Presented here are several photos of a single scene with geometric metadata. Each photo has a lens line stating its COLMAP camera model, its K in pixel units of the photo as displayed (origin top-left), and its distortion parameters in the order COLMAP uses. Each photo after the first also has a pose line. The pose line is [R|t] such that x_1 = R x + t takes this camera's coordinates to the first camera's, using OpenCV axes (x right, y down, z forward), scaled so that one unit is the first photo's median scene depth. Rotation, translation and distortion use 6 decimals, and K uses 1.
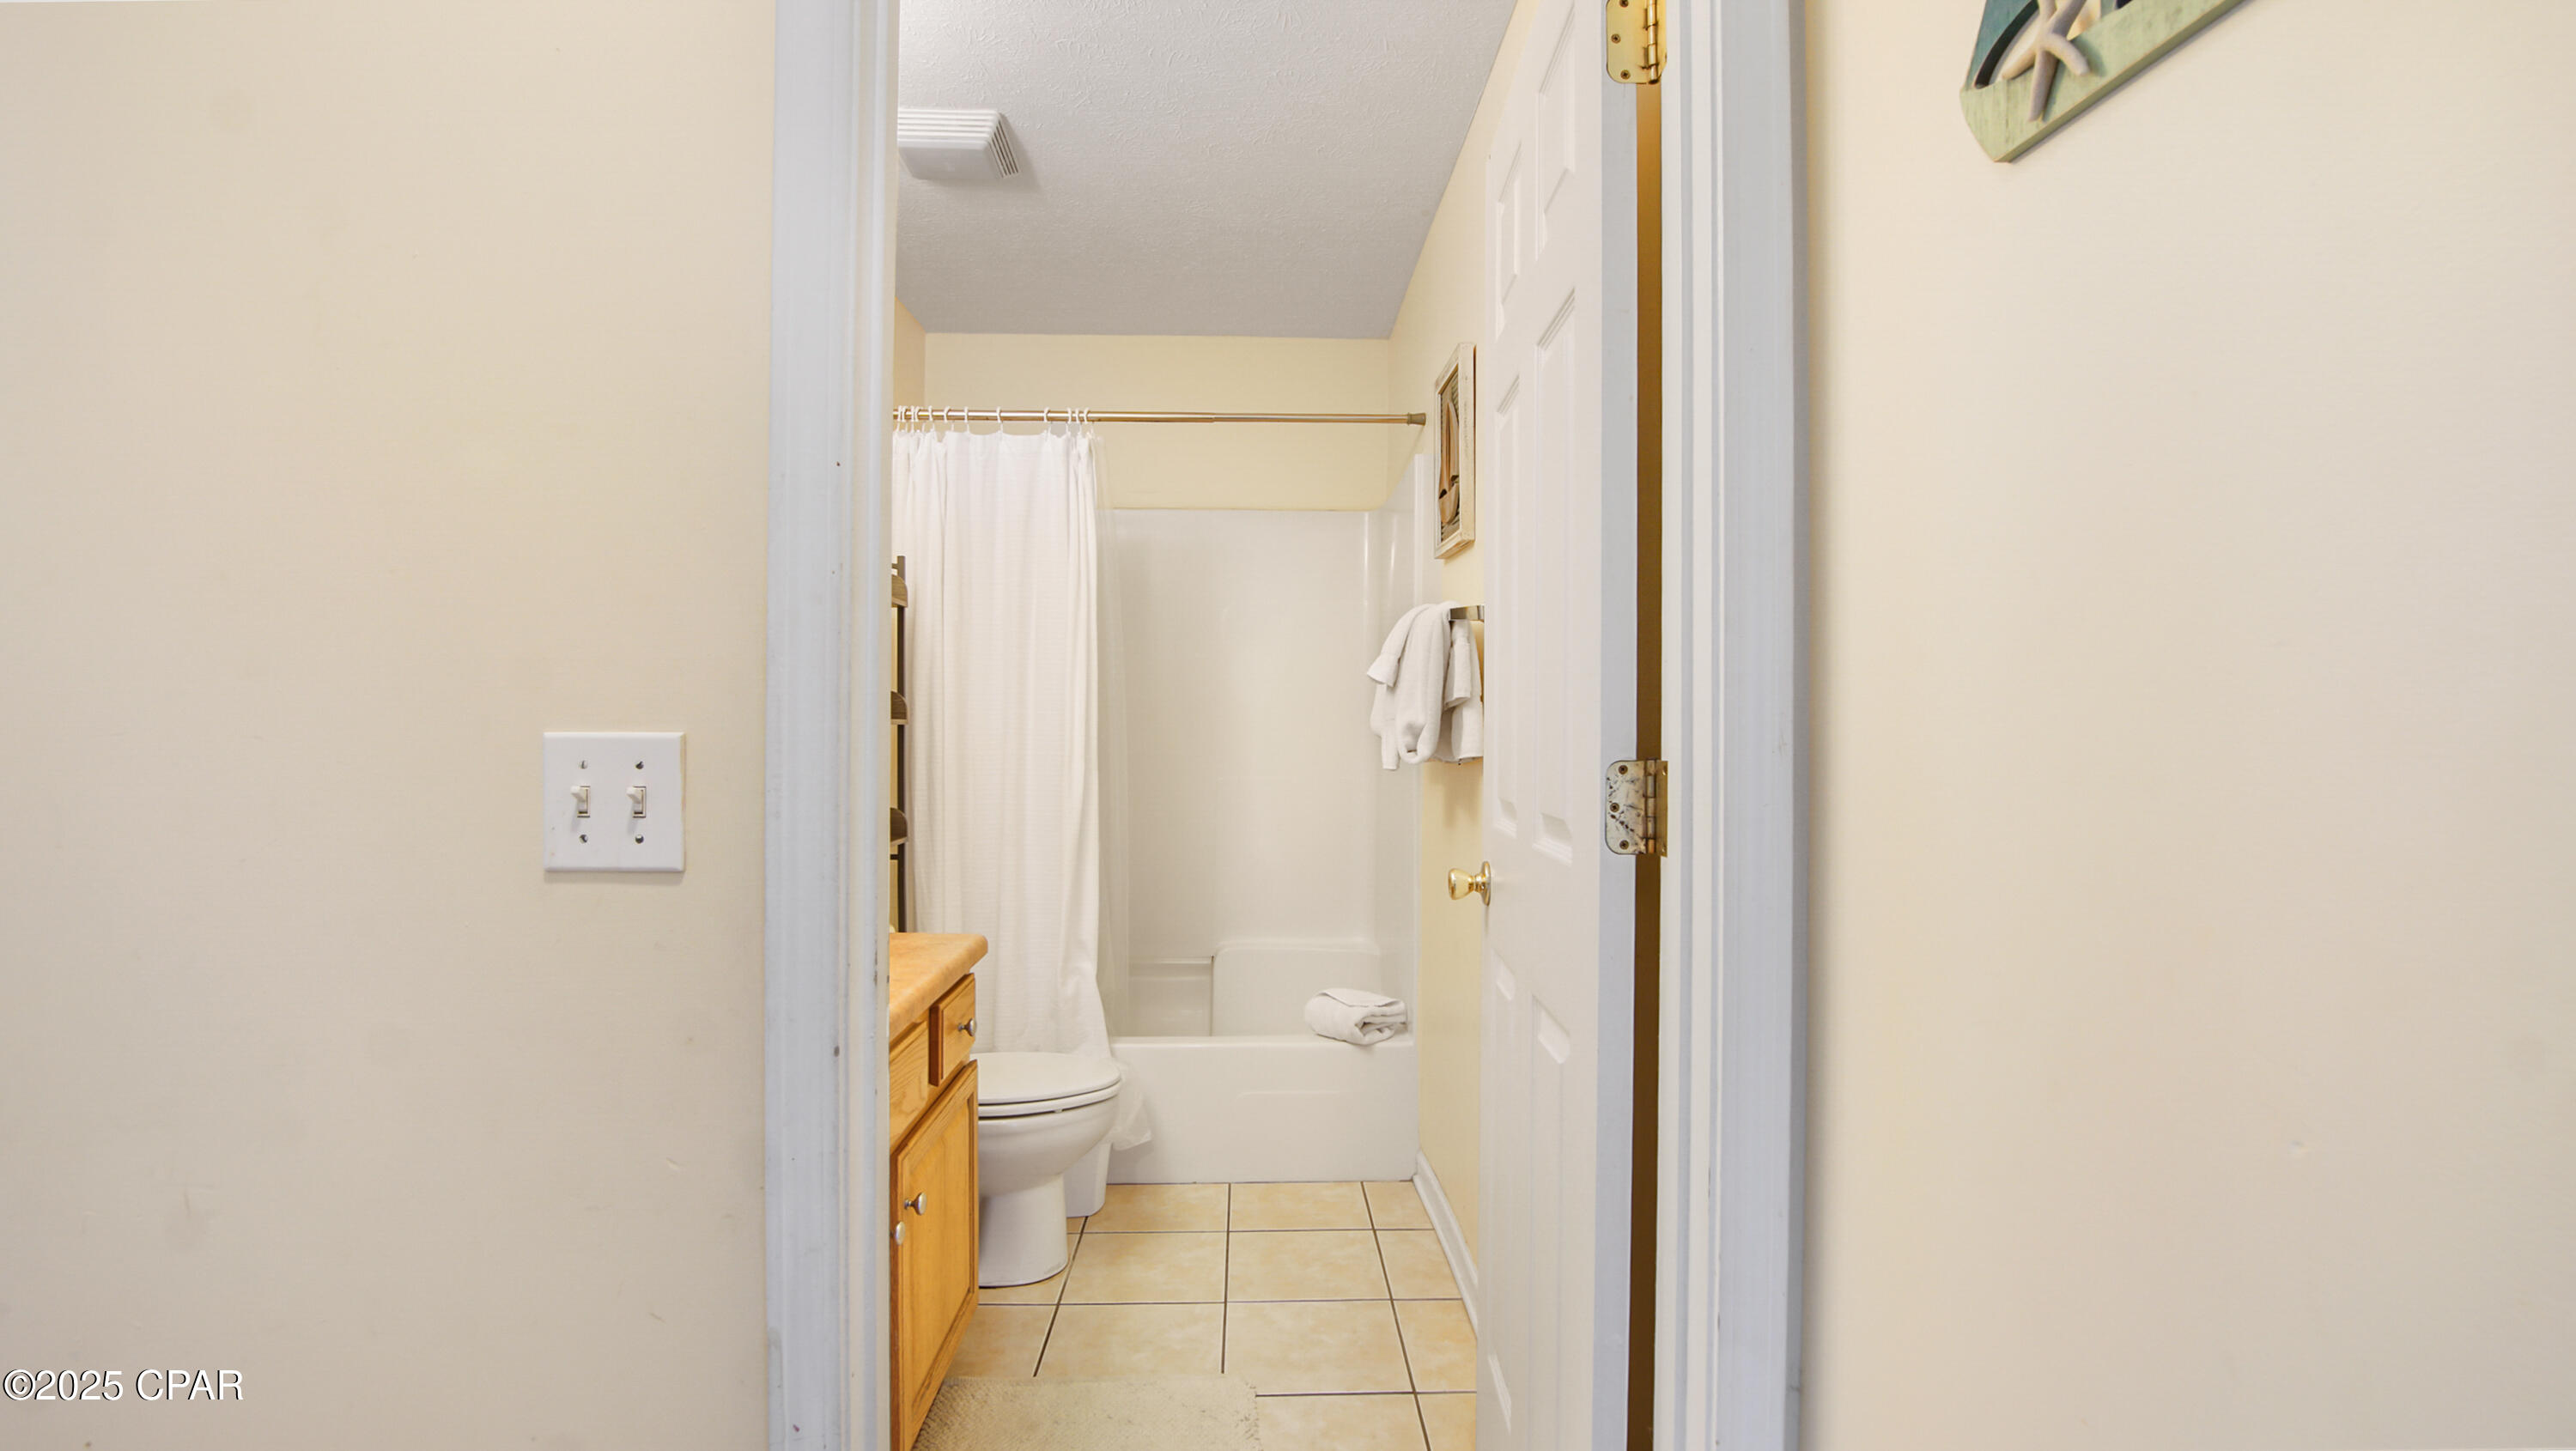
lens RADIAL K [[1177.3, 0, 1277.9], [0, 1177.3, 726.7], [0, 0, 1]] dist [0.000757, 0.000003]
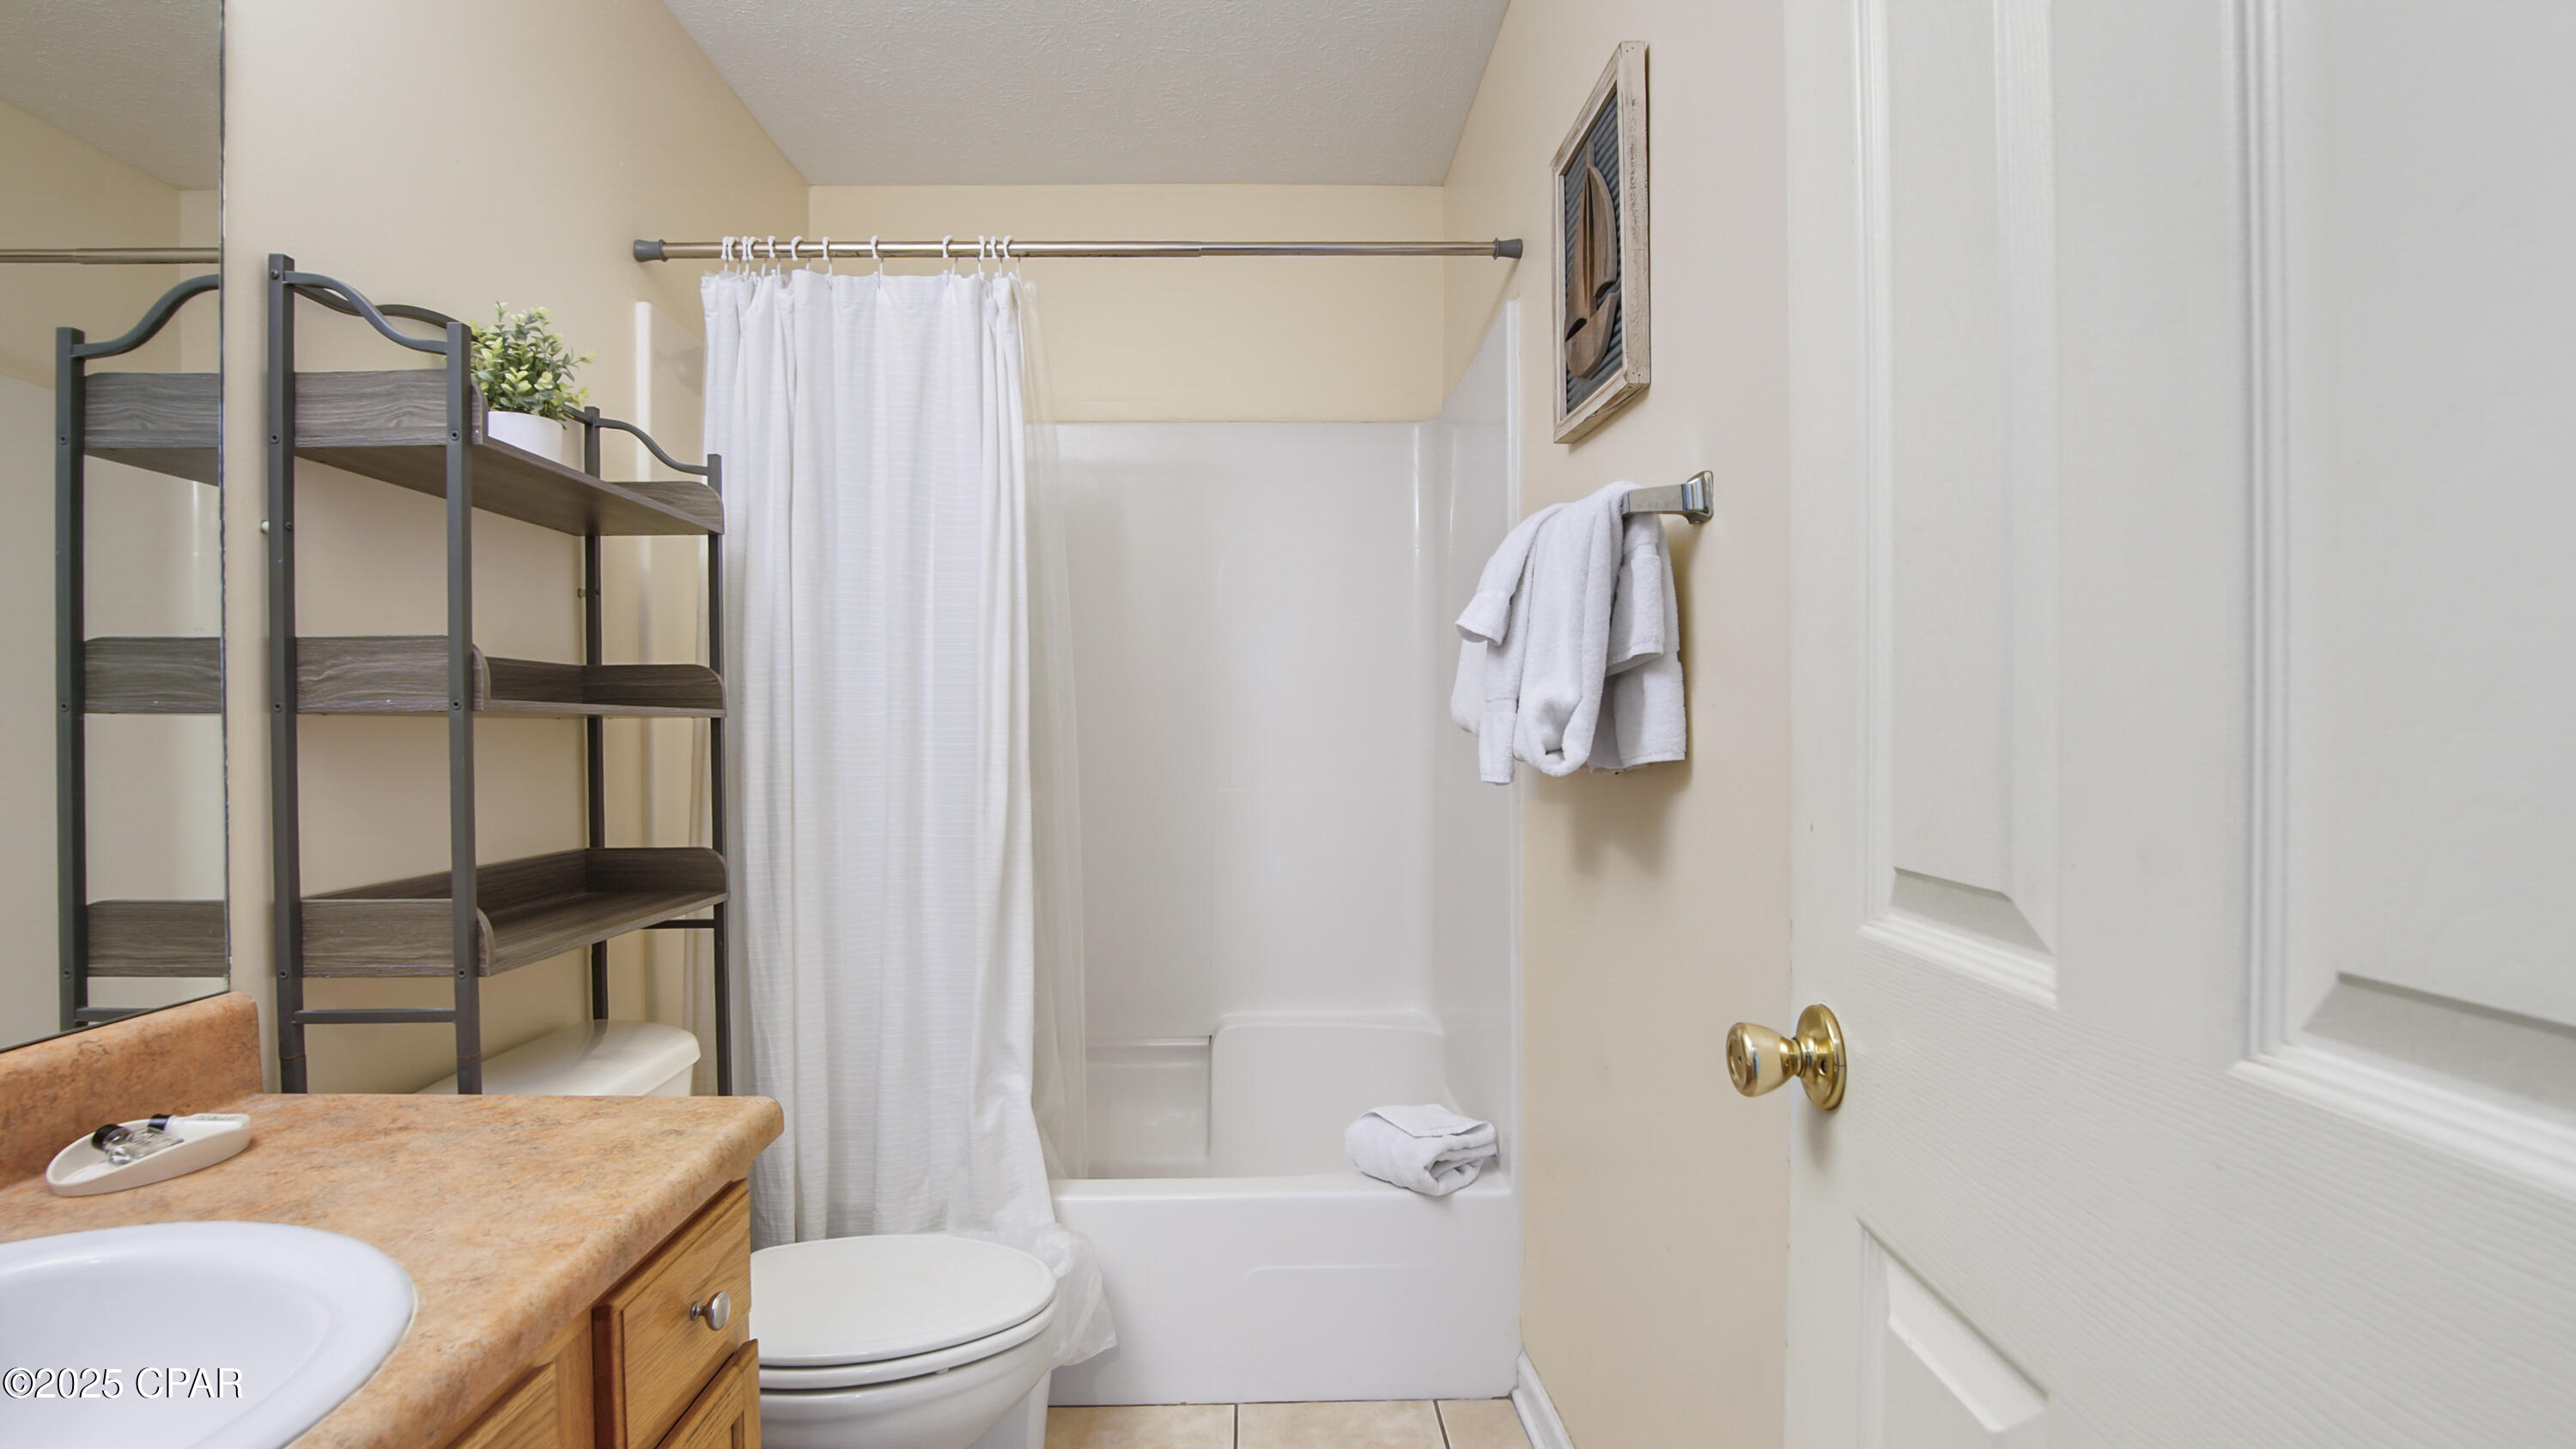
lens RADIAL K [[1177.1, 0, 1297.1], [0, 1177.1, 723.8], [0, 0, 1]] dist [0.000757, 0.000003]
pose [[0.999864, -0.009609, 0.013404, -0.012106], [0.009648, 0.999949, -0.002847, 0.006139], [-0.013376, 0.002976, 0.999906, 0.341125]]
